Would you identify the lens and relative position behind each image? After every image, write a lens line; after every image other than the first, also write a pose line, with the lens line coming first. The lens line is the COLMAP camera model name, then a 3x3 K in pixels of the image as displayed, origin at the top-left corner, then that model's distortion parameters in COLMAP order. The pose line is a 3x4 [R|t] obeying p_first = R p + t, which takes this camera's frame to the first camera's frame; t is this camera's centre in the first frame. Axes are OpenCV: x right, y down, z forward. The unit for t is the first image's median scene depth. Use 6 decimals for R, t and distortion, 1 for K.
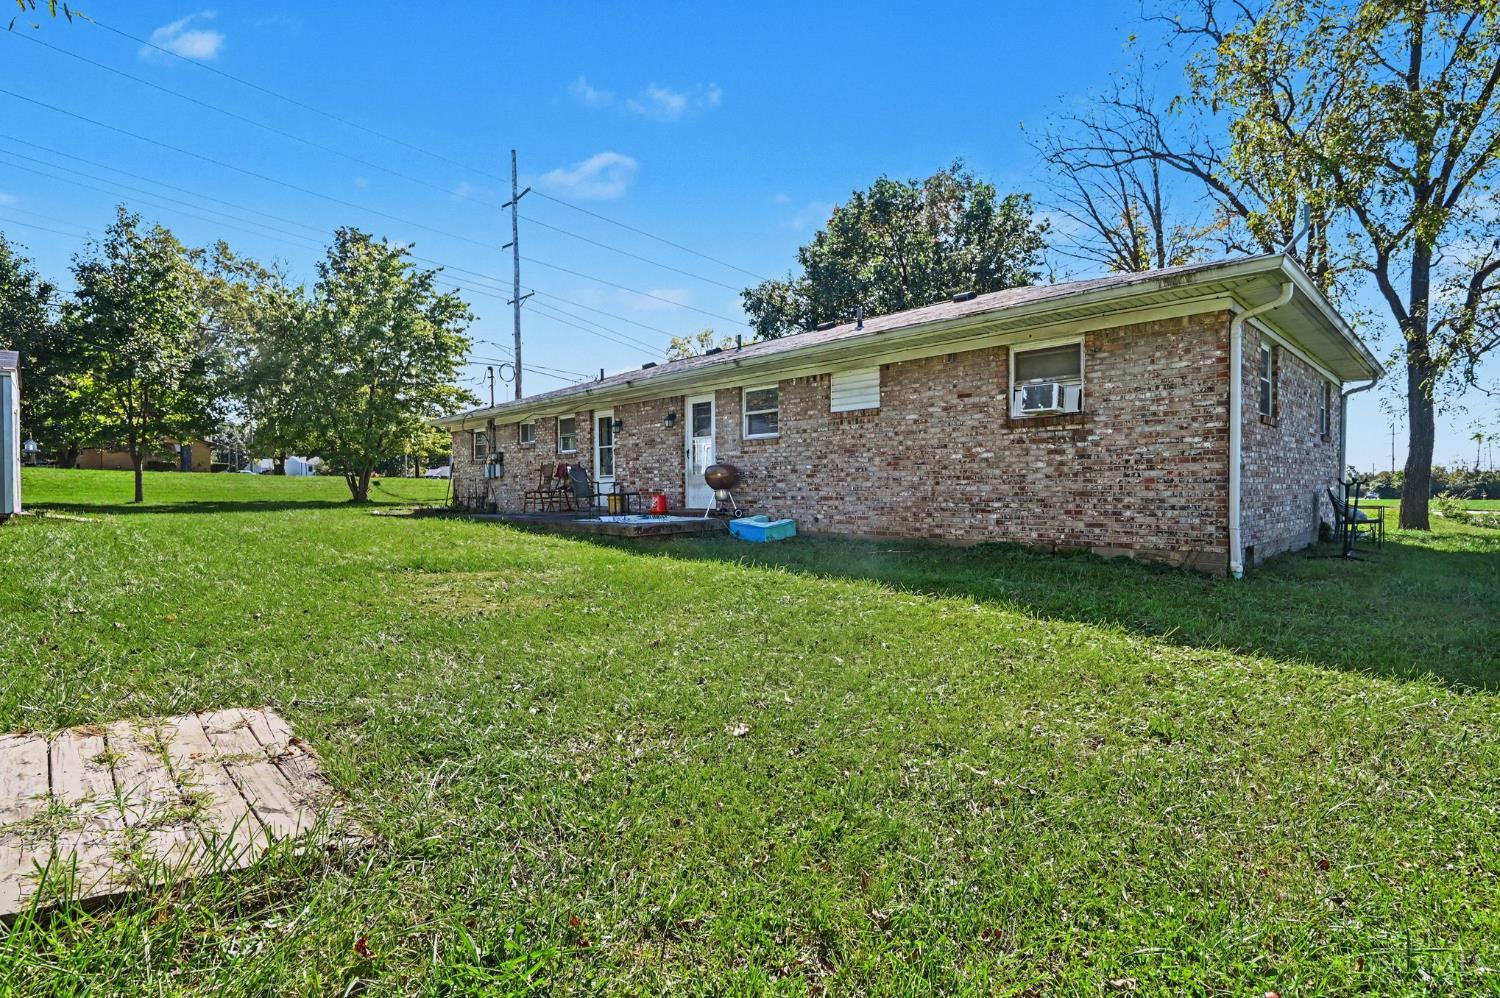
lens RADIAL K [[704.9, 0, 750.0], [0, 704.9, 499.0], [0, 0, 1]] dist [-0.001428, -0.001207]
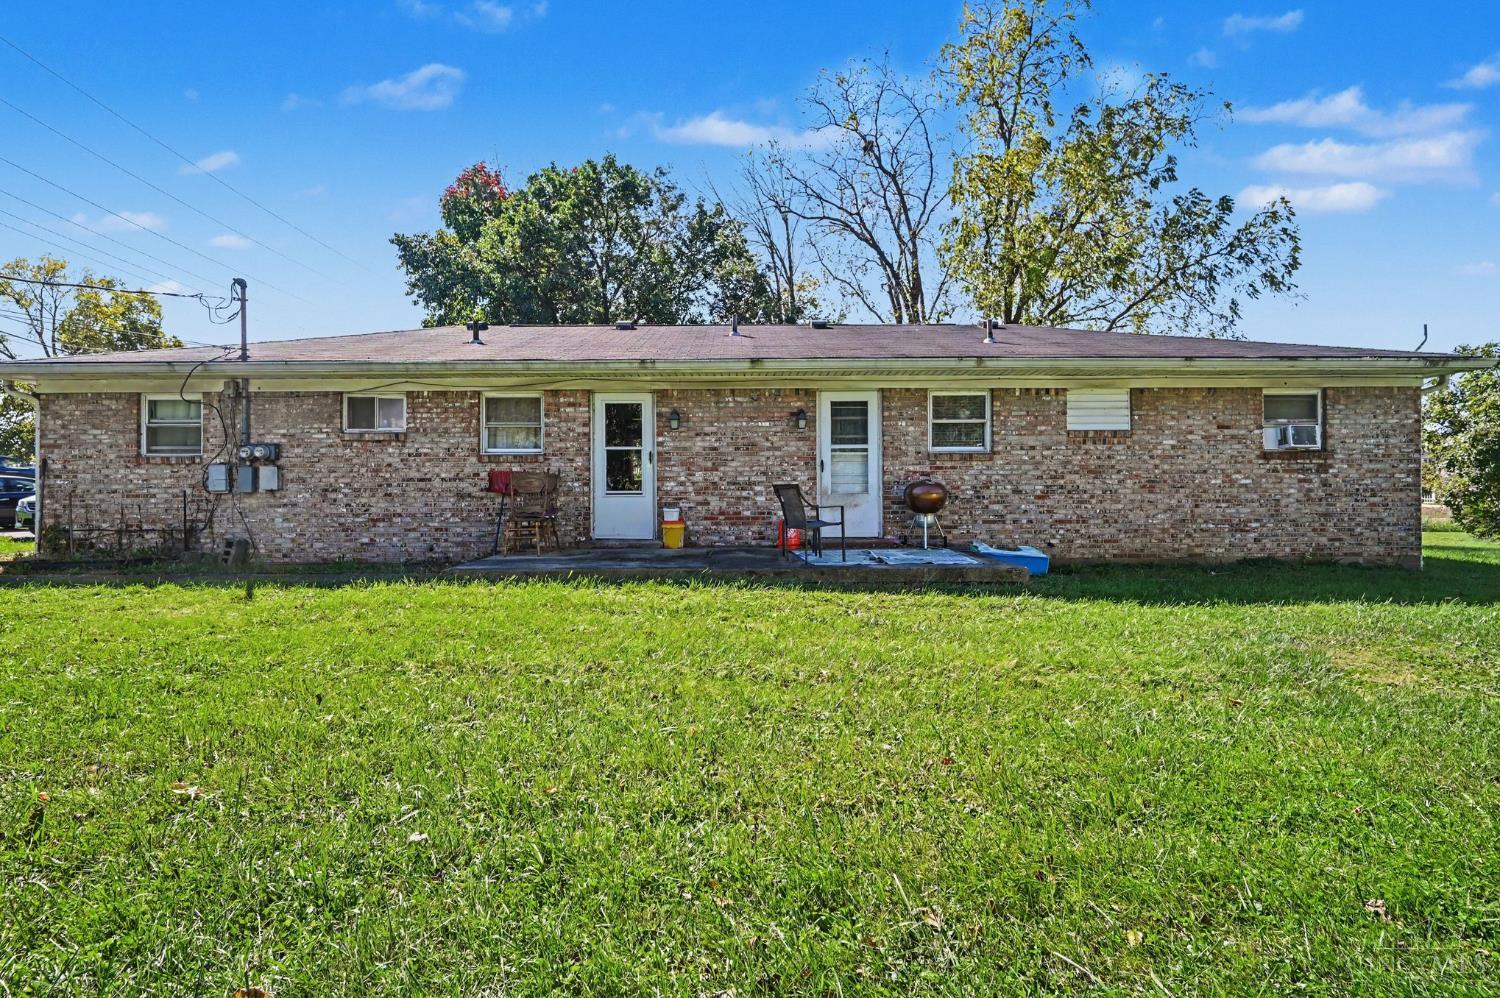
lens RADIAL K [[704.9, 0, 750.0], [0, 704.9, 499.0], [0, 0, 1]] dist [-0.001428, -0.001207]
pose [[0.688068, -0.000231, 0.725646, -0.991866], [0.011849, 0.999870, -0.010917, -0.029586], [-0.725549, 0.016110, 0.687982, 0.762561]]
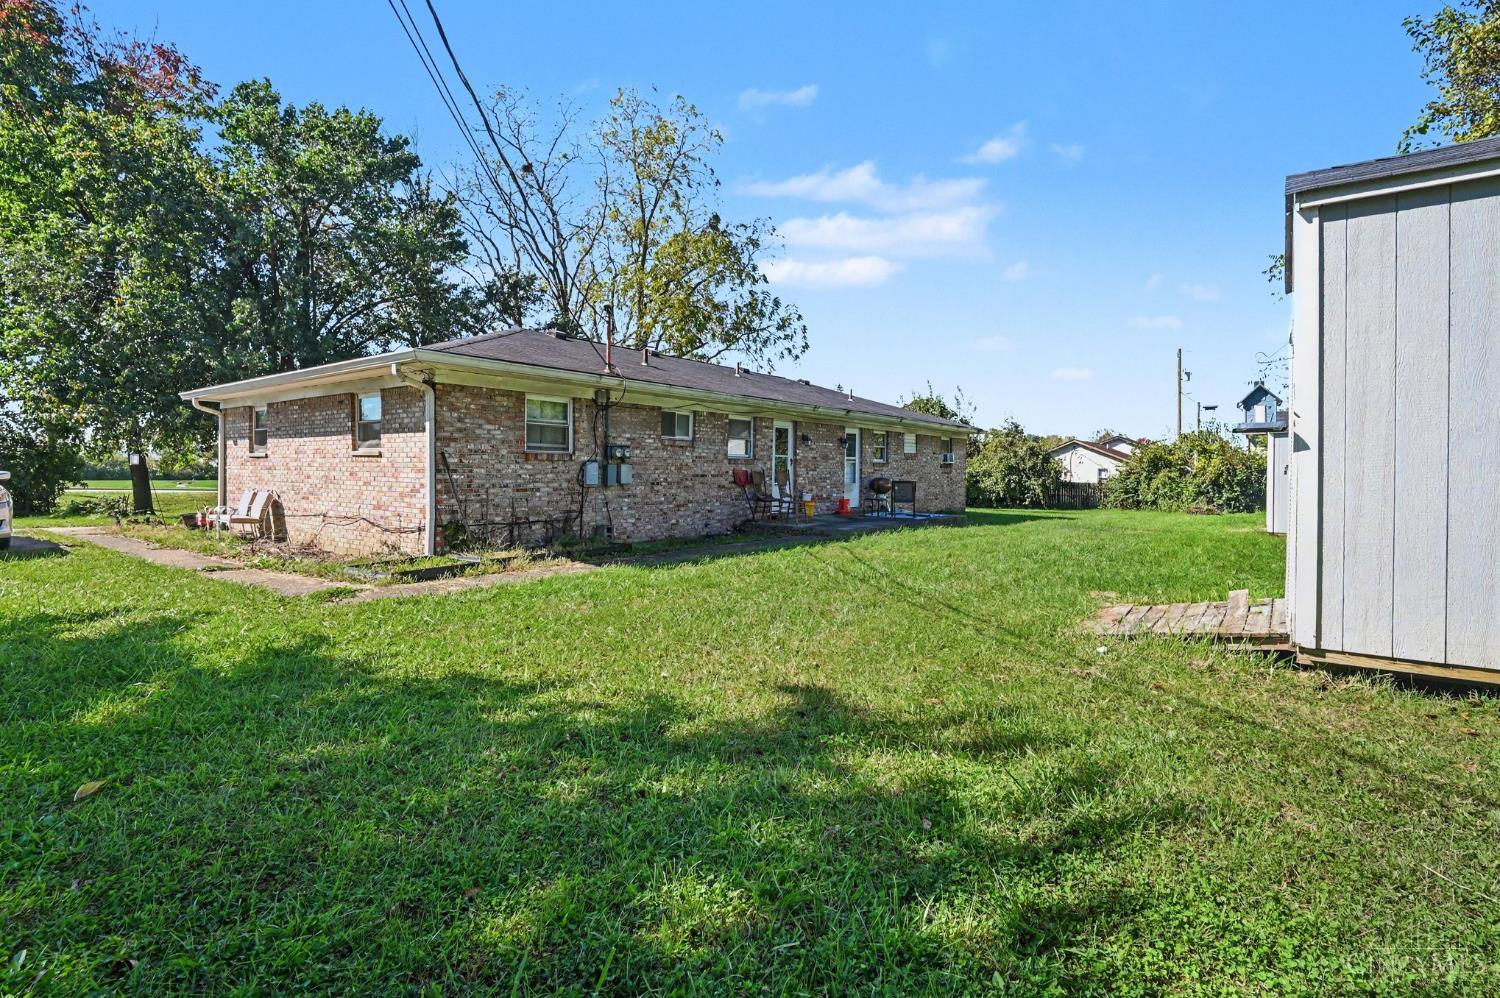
lens RADIAL K [[704.9, 0, 750.0], [0, 704.9, 499.0], [0, 0, 1]] dist [-0.001428, -0.001207]
pose [[-0.148830, -0.033270, 0.988303, -2.036769], [0.009640, 0.999338, 0.035093, -0.078808], [-0.988816, 0.014750, -0.148411, 1.989107]]
